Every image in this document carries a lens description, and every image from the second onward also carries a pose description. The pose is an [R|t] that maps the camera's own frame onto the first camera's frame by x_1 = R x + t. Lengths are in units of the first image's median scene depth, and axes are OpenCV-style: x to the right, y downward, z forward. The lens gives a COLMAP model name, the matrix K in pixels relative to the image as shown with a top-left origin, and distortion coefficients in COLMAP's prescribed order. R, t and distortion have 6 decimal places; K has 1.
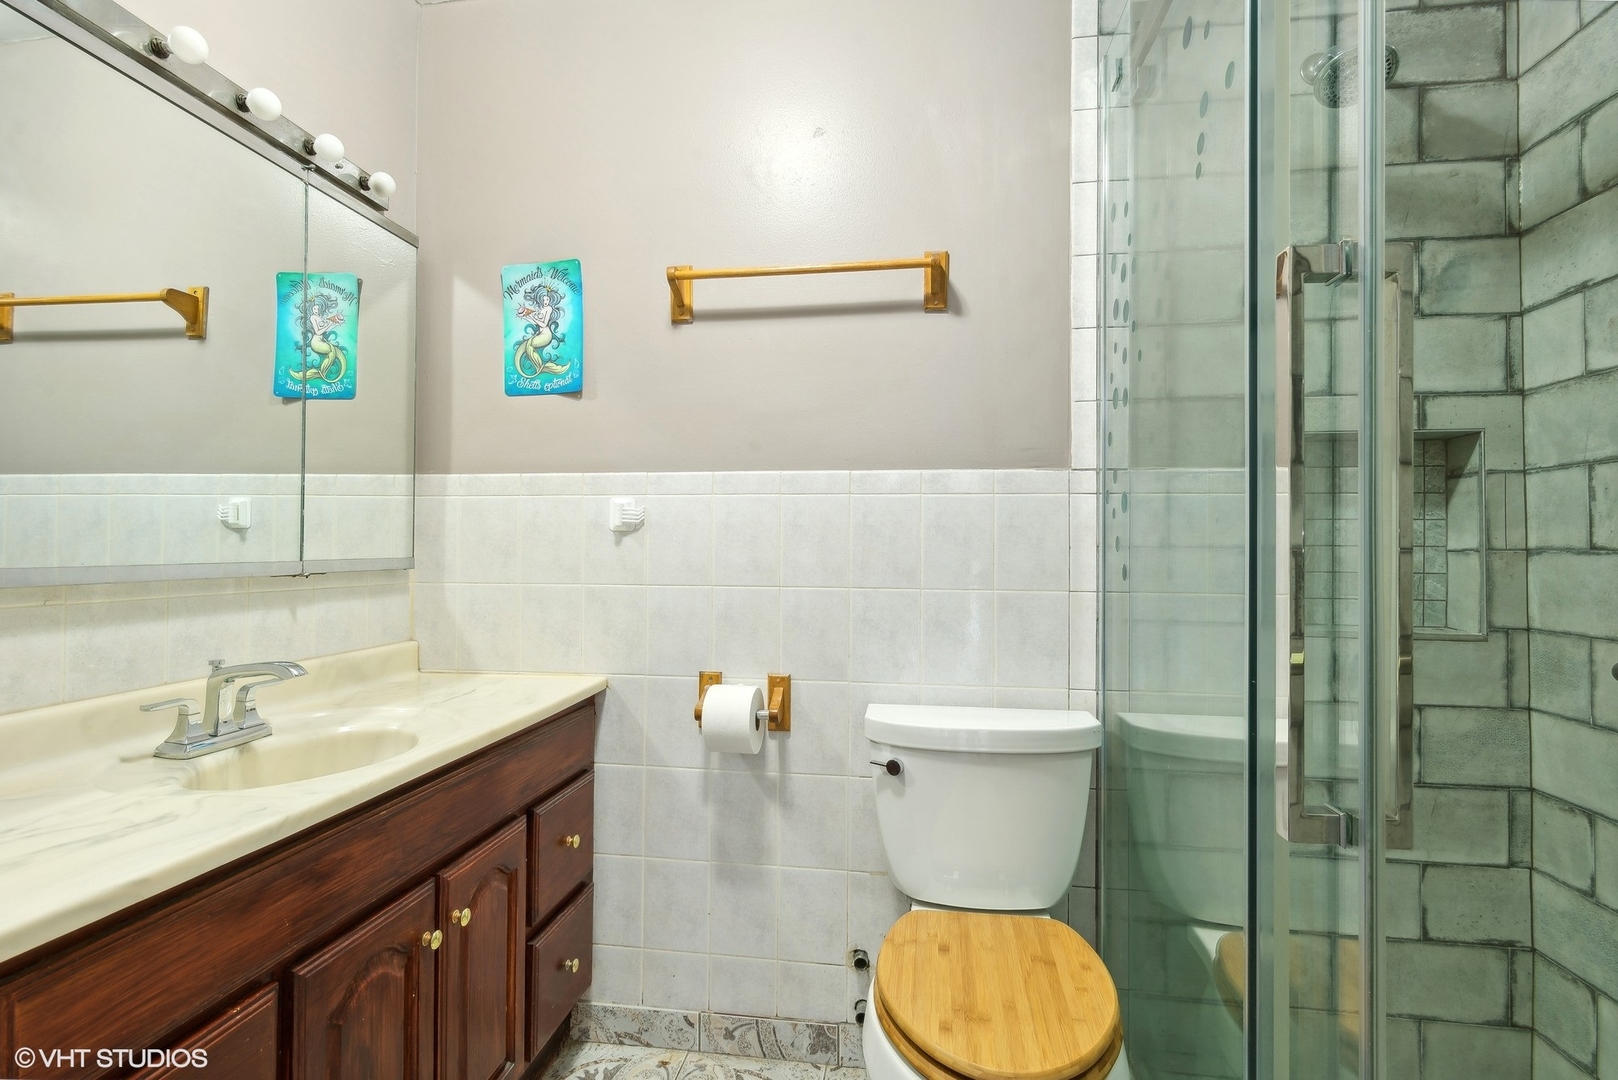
lens RADIAL K [[791.2, 0, 805.7], [0, 791.2, 538.5], [0, 0, 1]] dist [0.004005, 0.000210]
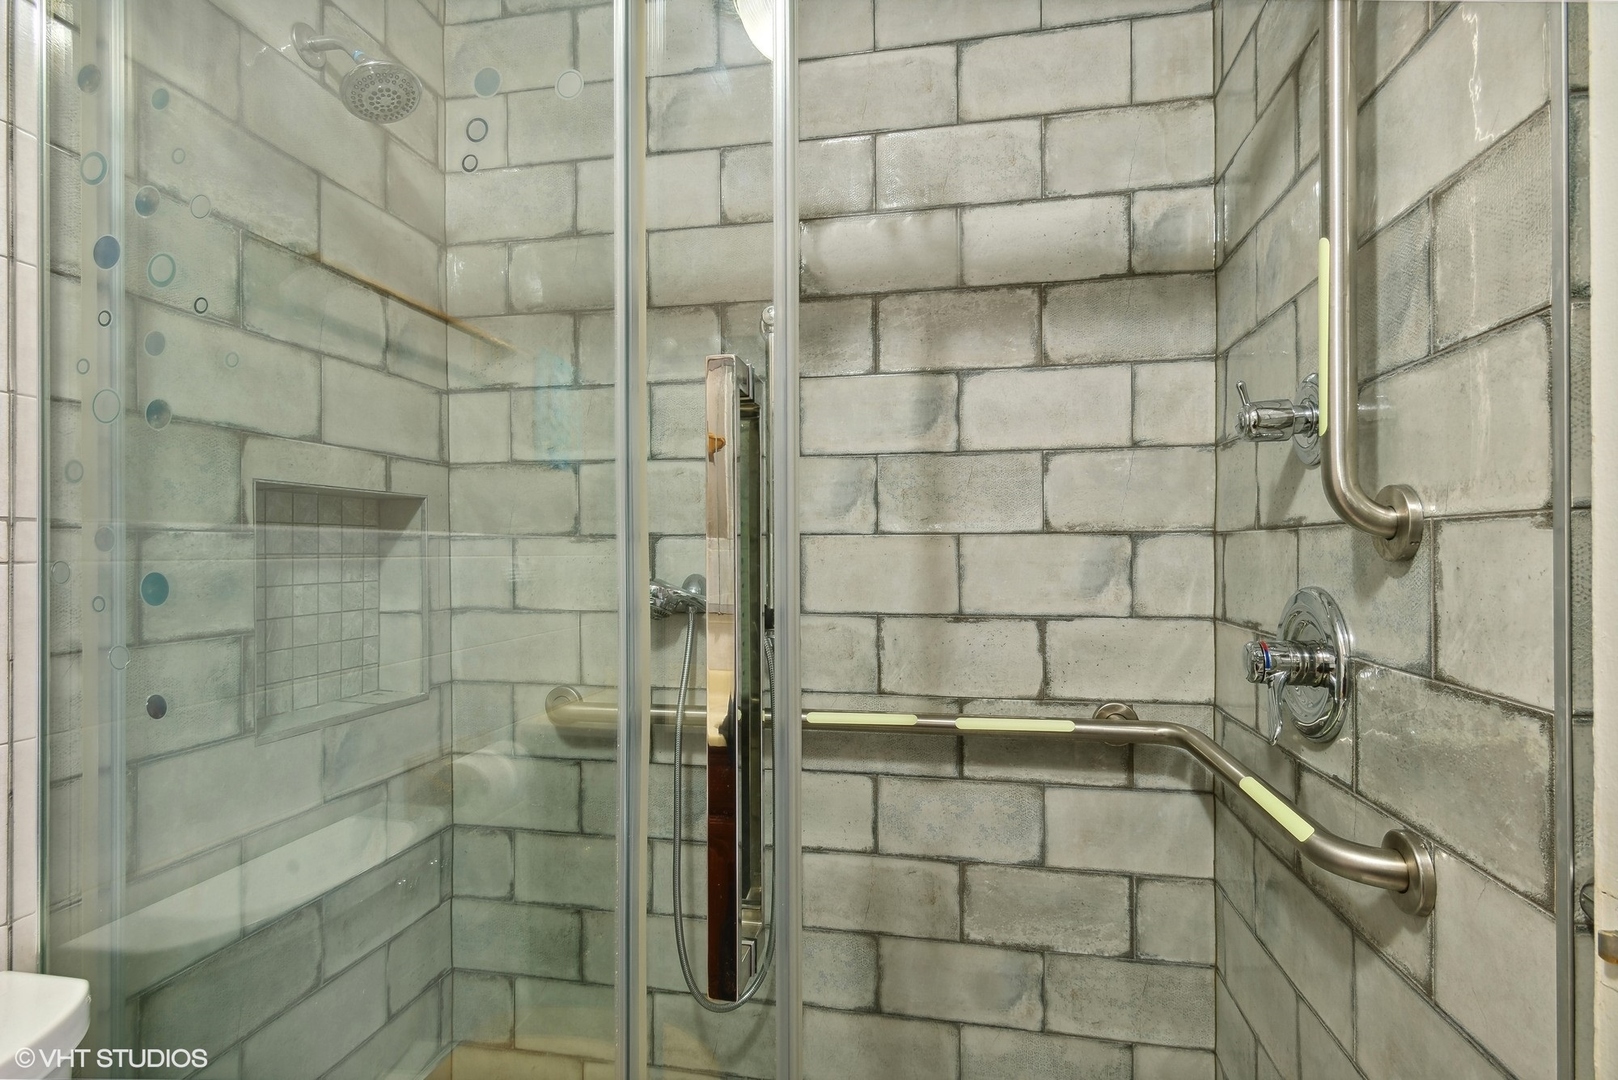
lens RADIAL K [[791.2, 0, 806.9], [0, 791.2, 547.6], [0, 0, 1]] dist [0.004005, 0.000210]
pose [[0.051763, -0.005859, 0.998642, -0.158736], [-0.005119, 0.999968, 0.006132, -0.080314], [-0.998646, -0.005430, 0.051731, 0.453863]]
